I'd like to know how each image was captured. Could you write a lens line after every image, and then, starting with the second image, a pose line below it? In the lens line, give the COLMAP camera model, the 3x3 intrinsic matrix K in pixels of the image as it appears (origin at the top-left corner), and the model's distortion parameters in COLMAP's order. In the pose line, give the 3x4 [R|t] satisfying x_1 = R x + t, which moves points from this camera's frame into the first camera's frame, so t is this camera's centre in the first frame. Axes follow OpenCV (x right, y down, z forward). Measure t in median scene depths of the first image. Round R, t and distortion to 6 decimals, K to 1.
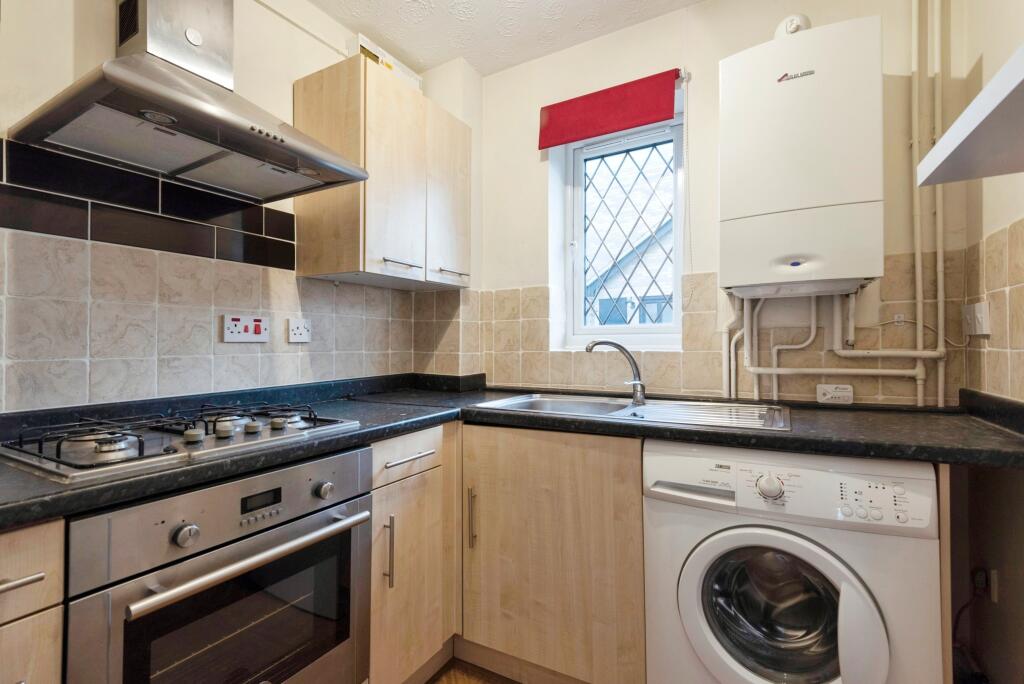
lens RADIAL K [[468.0, 0, 512.0], [0, 468.0, 342.0], [0, 0, 1]] dist [0.001204, -0.000597]
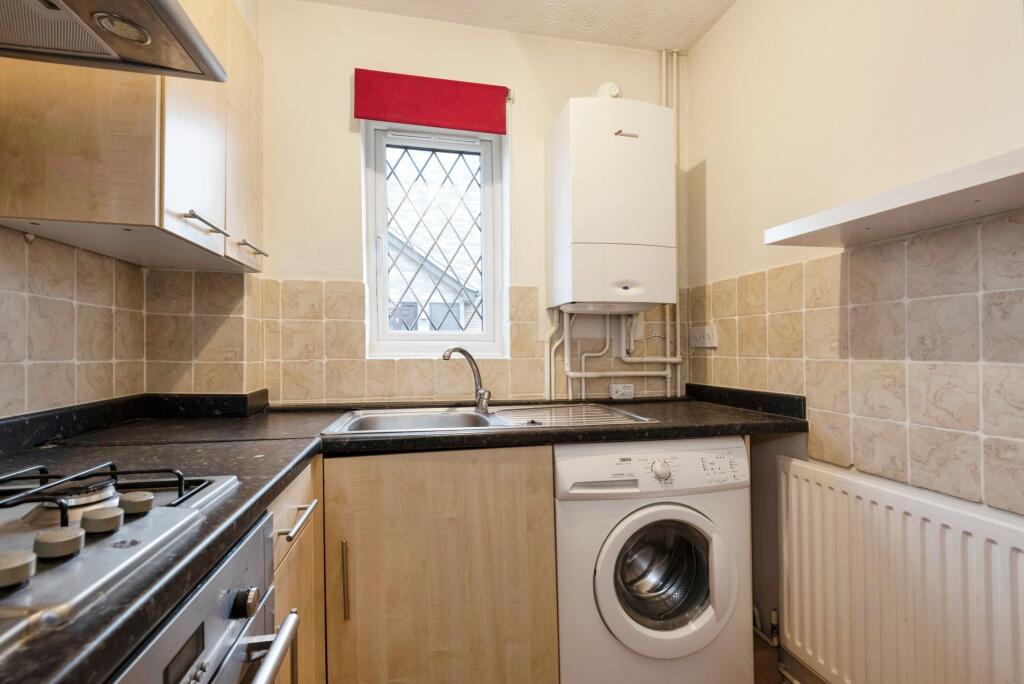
lens RADIAL K [[464.4, 0, 513.0], [0, 464.4, 350.4], [0, 0, 1]] dist [0.014532, -0.000512]
pose [[0.742862, 0.007627, 0.669401, -0.345423], [-0.010717, 0.999942, 0.000501, 0.000963], [-0.669358, -0.007546, 0.742901, 0.227719]]
